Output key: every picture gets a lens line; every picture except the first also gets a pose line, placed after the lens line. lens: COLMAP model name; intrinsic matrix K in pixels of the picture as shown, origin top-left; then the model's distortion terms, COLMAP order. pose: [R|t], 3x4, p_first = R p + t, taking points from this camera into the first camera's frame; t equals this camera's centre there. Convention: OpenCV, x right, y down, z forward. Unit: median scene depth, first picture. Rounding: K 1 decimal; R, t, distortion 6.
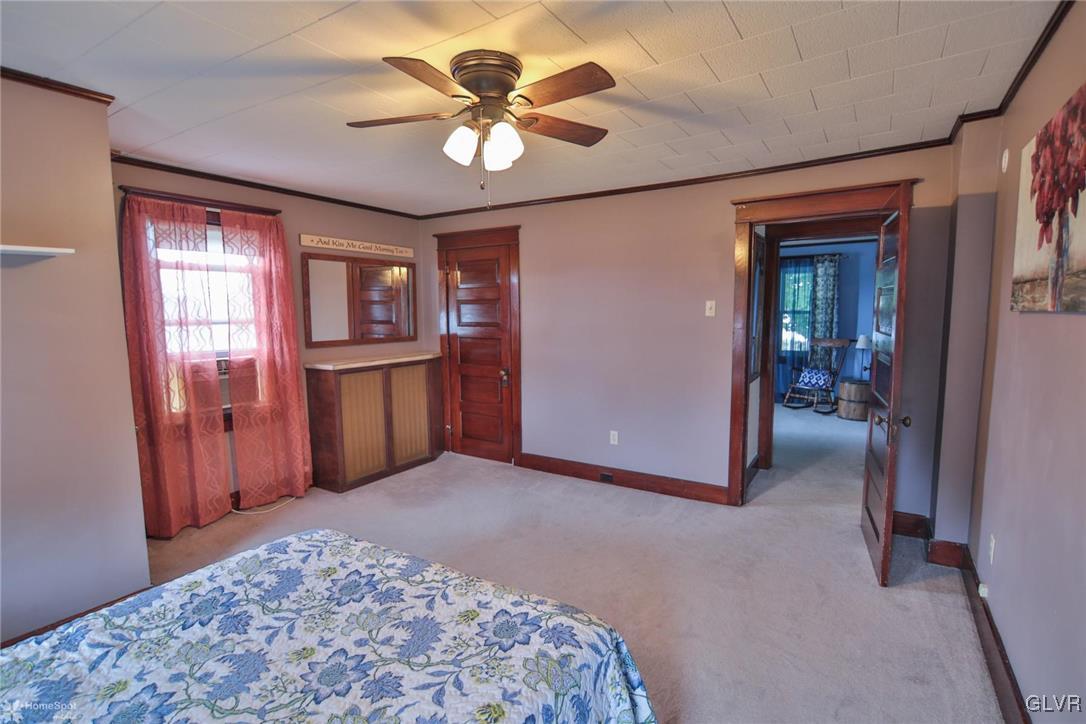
lens RADIAL K [[509.8, 0, 543.0], [0, 509.8, 362.0], [0, 0, 1]] dist [-0.013104, -0.000074]
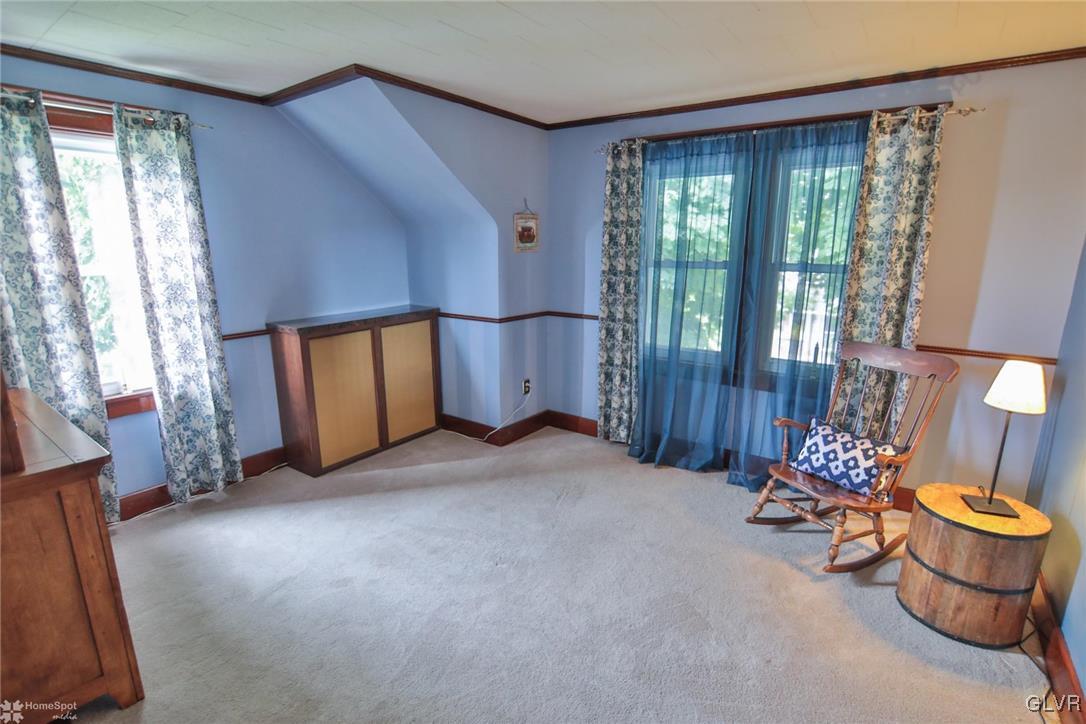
lens RADIAL K [[529.0, 0, 541.0], [0, 529.0, 369.5], [0, 0, 1]] dist [-0.019453, -0.000605]
pose [[0.999286, 0.016759, -0.033866, 0.315345], [-0.011804, 0.989862, 0.141540, -0.077965], [0.035895, -0.141039, 0.989353, 0.597338]]
